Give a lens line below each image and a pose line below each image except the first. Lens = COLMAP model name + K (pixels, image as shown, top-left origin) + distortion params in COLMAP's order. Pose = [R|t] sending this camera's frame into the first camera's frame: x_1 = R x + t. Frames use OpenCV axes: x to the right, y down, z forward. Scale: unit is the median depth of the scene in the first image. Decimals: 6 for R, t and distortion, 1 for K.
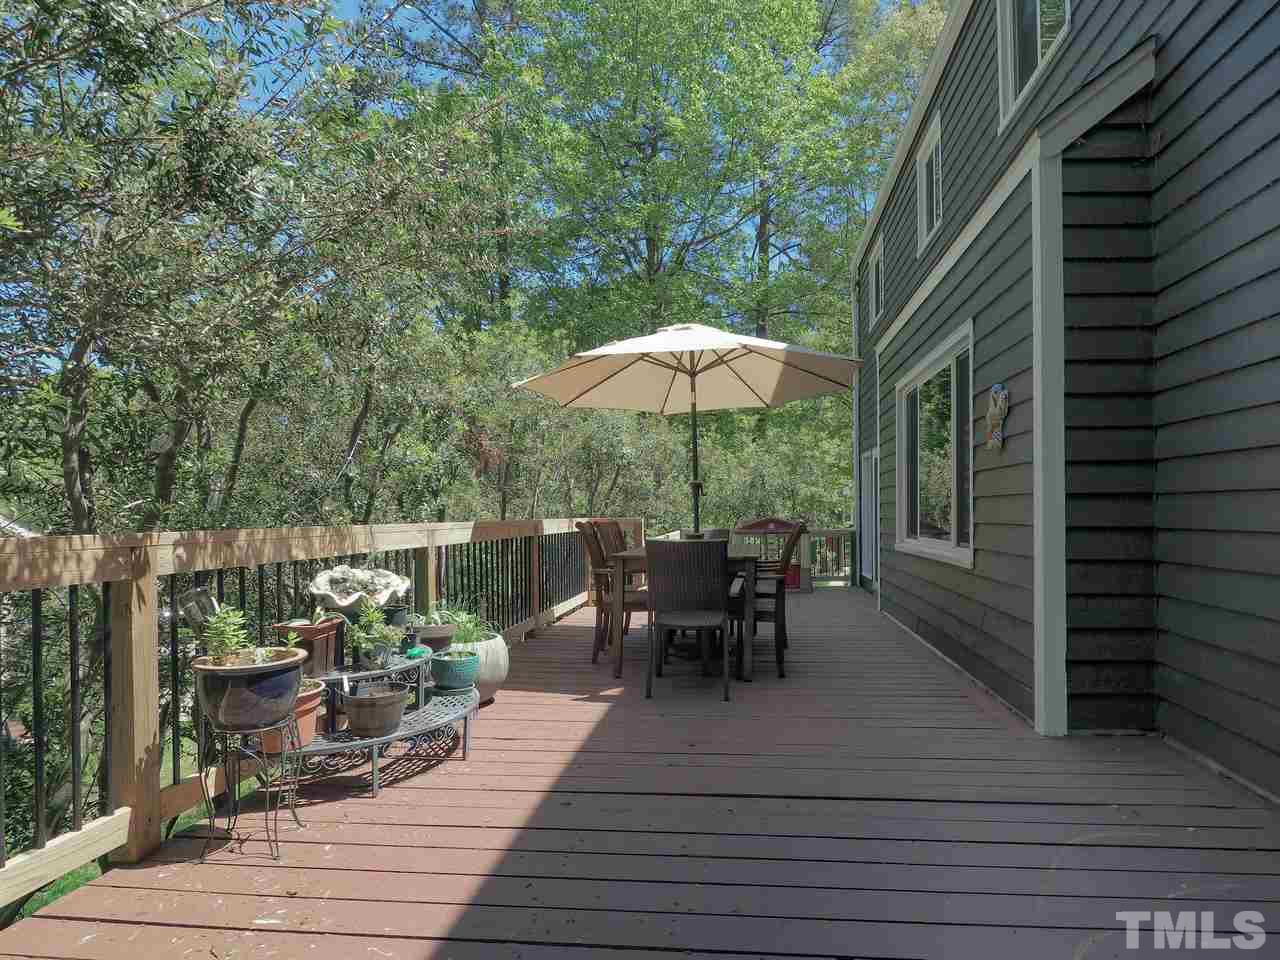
lens RADIAL K [[679.6, 0, 677.9], [0, 679.6, 502.4], [0, 0, 1]] dist [-0.016075, 0.000048]
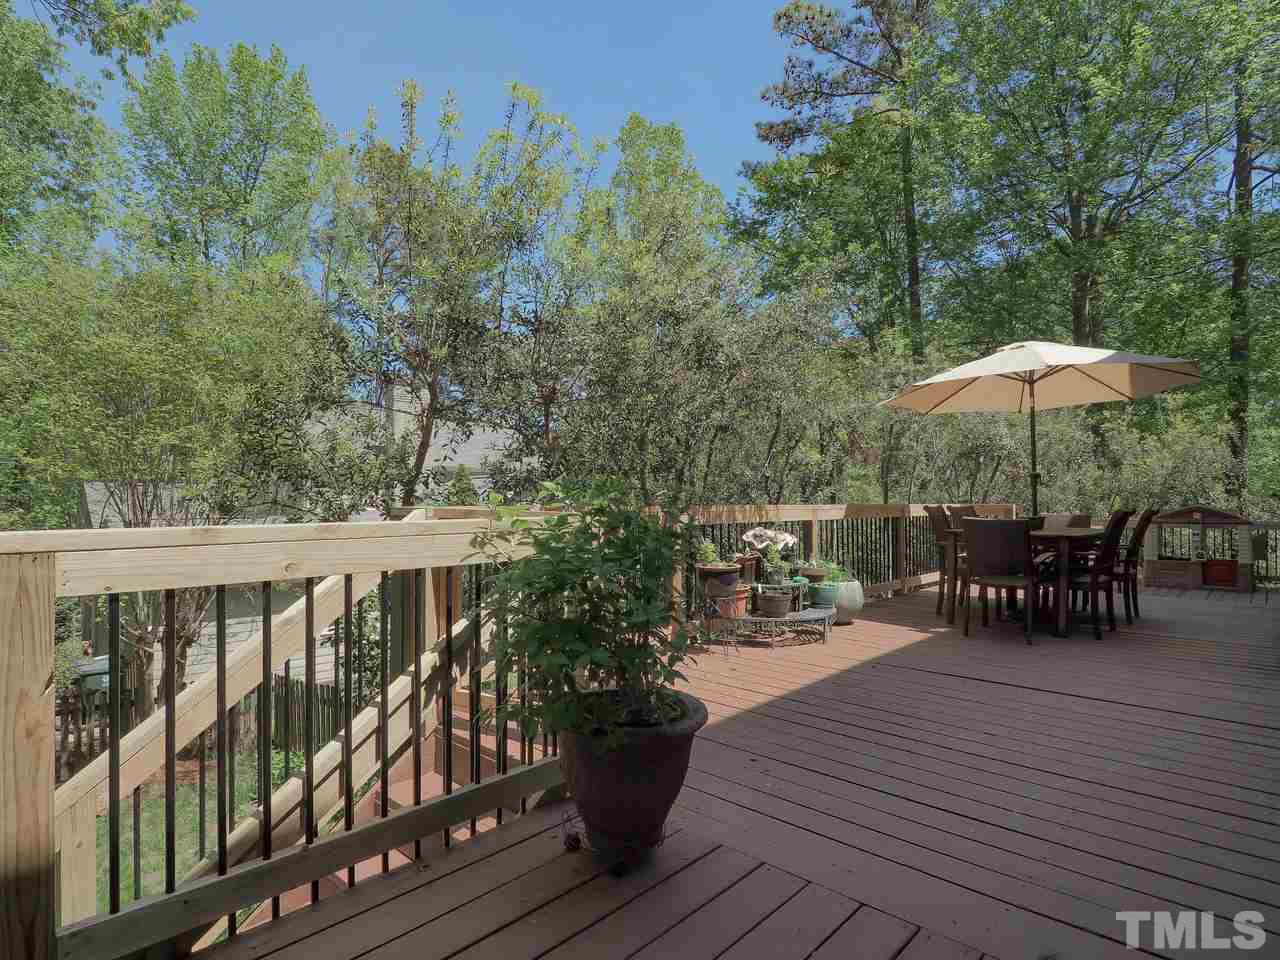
lens RADIAL K [[679.6, 0, 677.9], [0, 679.6, 502.4], [0, 0, 1]] dist [-0.016075, 0.000048]
pose [[0.821740, 0.014177, -0.569686, 0.283435], [-0.001371, 0.999737, 0.022901, -0.010127], [0.569861, -0.018037, 0.821543, -0.486055]]
